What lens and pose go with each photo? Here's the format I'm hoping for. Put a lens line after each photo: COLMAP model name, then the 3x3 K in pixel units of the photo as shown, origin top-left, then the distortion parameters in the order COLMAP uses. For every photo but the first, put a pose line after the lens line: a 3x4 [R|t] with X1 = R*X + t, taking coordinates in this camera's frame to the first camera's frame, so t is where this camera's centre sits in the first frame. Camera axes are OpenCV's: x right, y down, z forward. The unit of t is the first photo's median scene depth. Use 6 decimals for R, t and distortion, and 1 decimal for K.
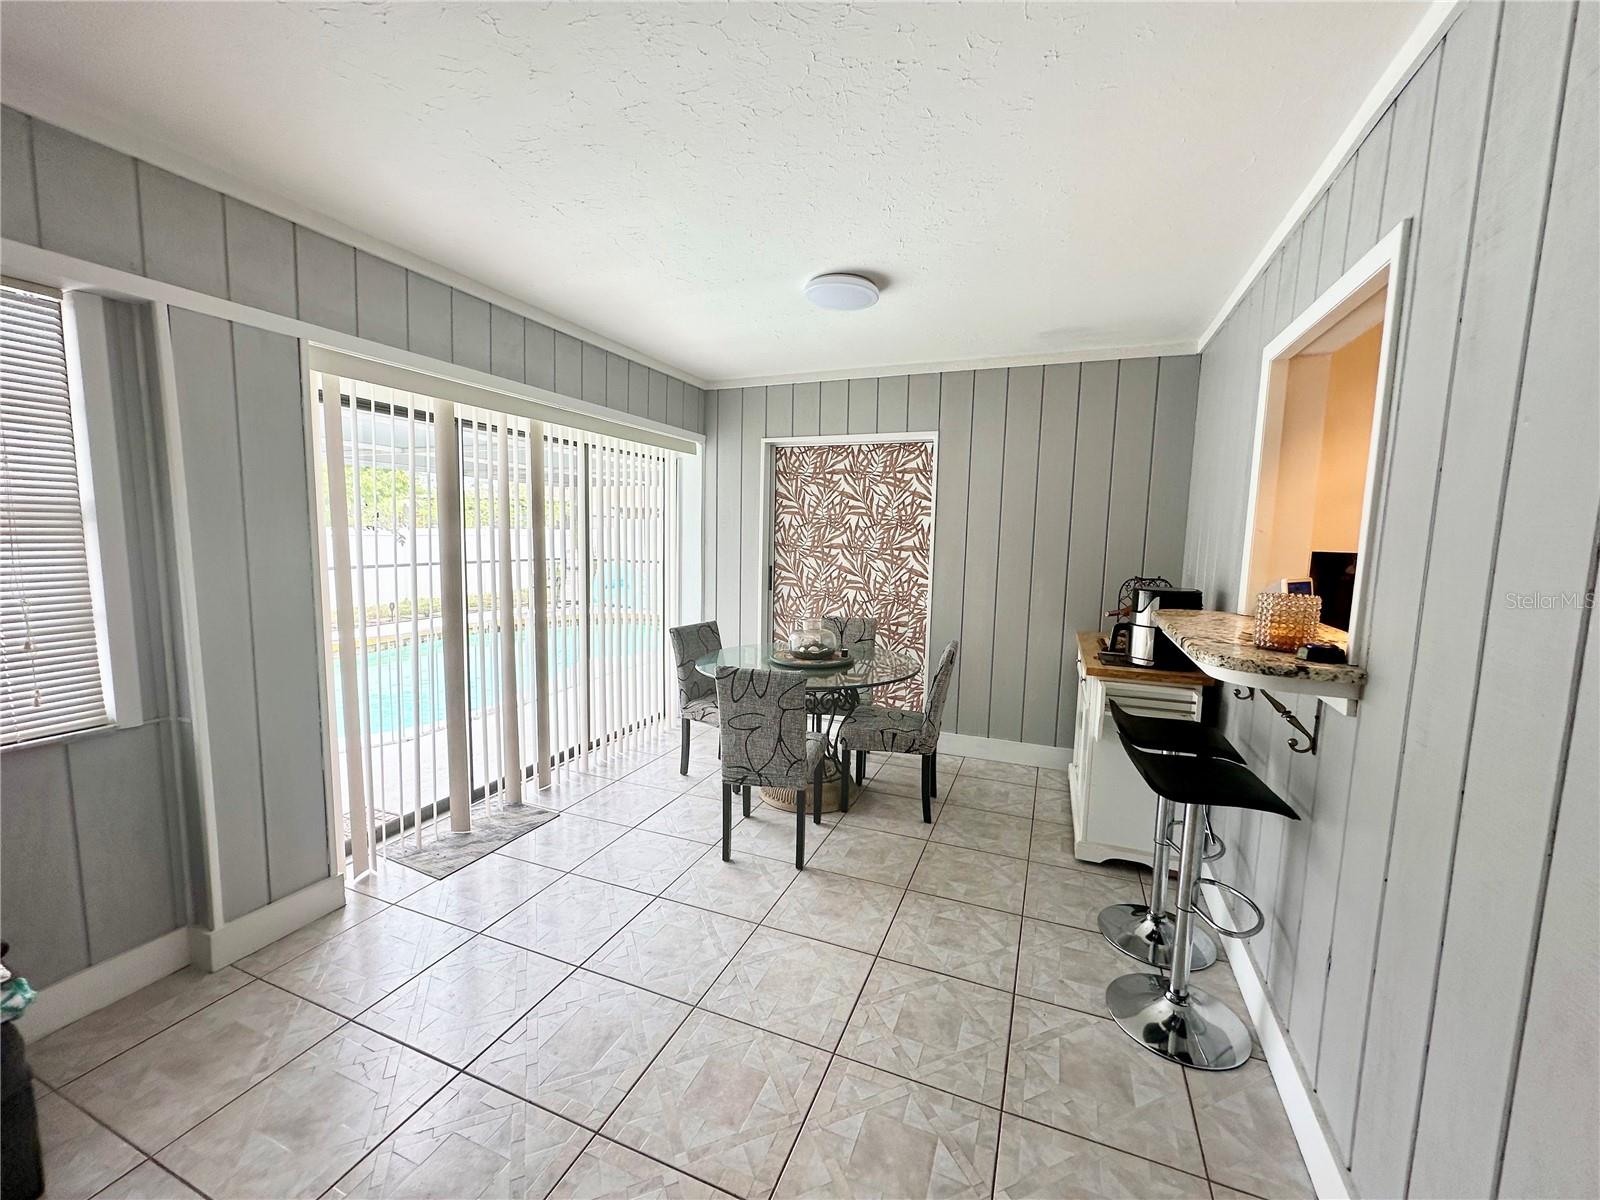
lens RADIAL K [[641.1, 0, 802.0], [0, 641.1, 598.4], [0, 0, 1]] dist [-0.001682, 0.000369]
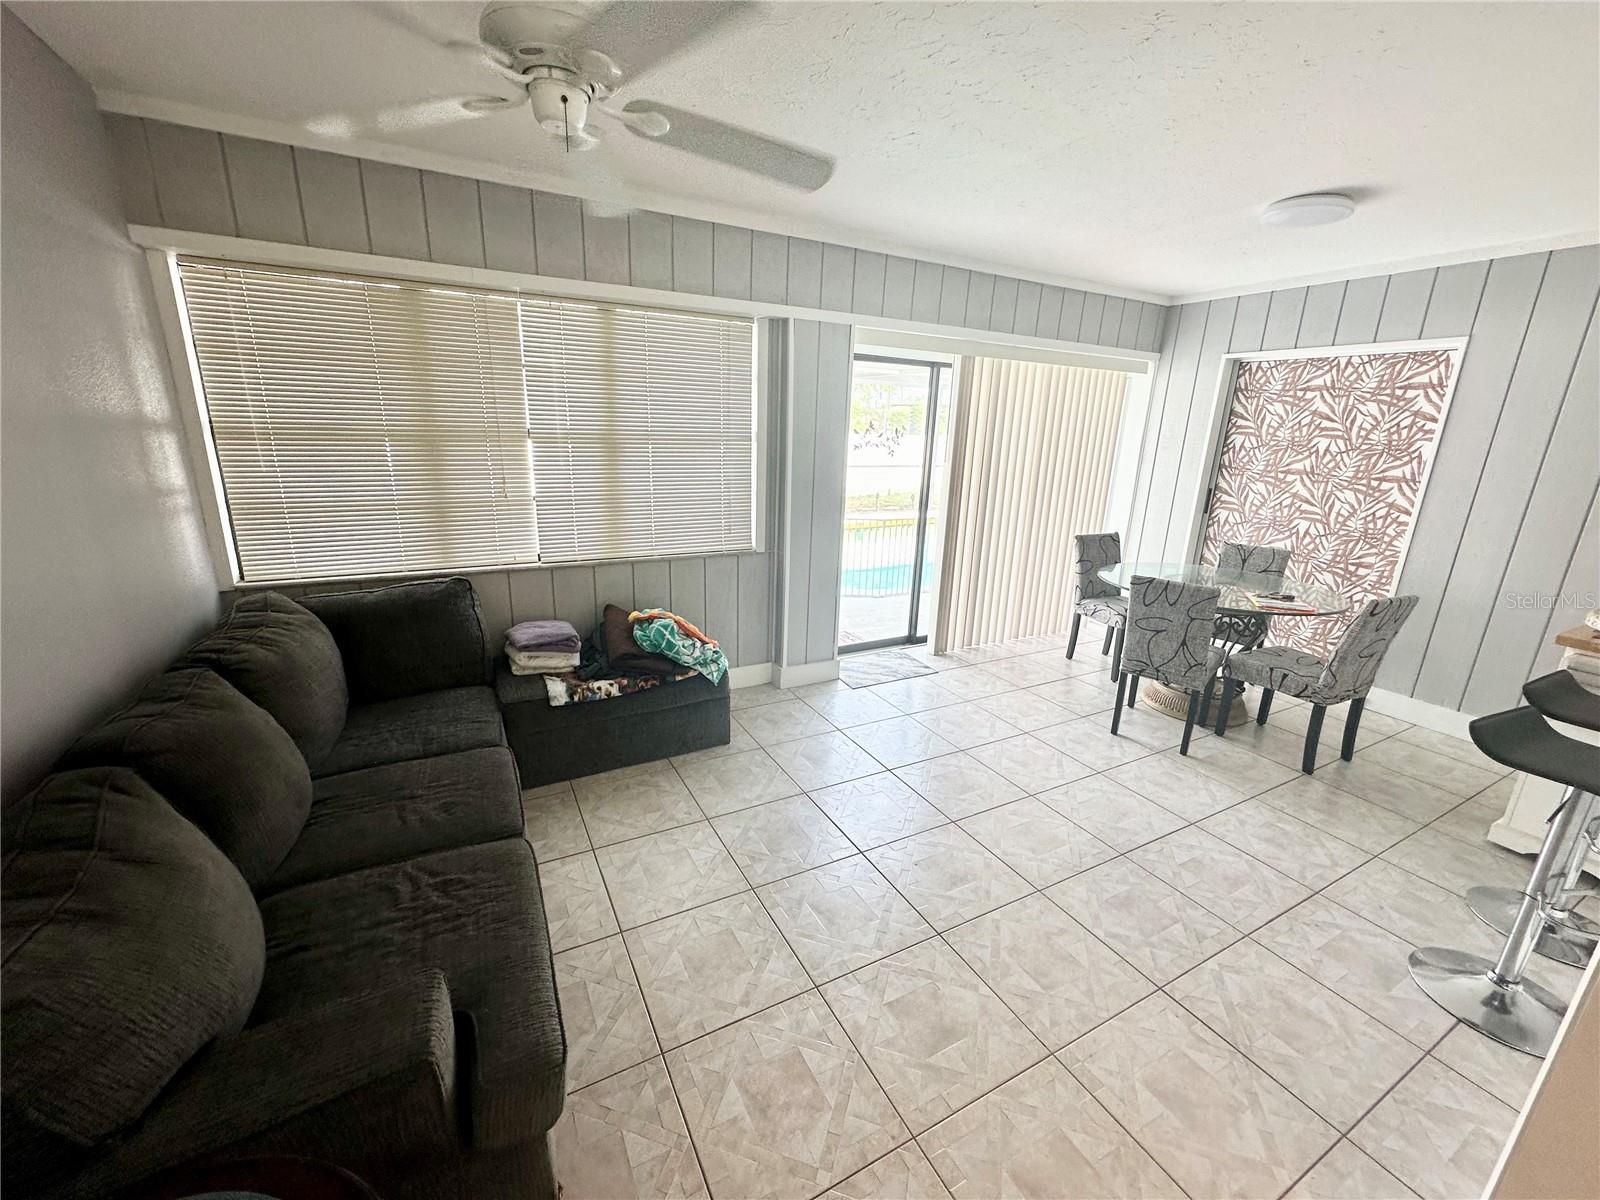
lens RADIAL K [[641.1, 0, 802.0], [0, 641.1, 598.4], [0, 0, 1]] dist [-0.001682, 0.000369]
pose [[0.770259, 0.174611, -0.613361, 0.133692], [-0.084617, 0.981266, 0.173083, -0.002874], [0.632092, -0.081418, 0.770604, -0.222346]]
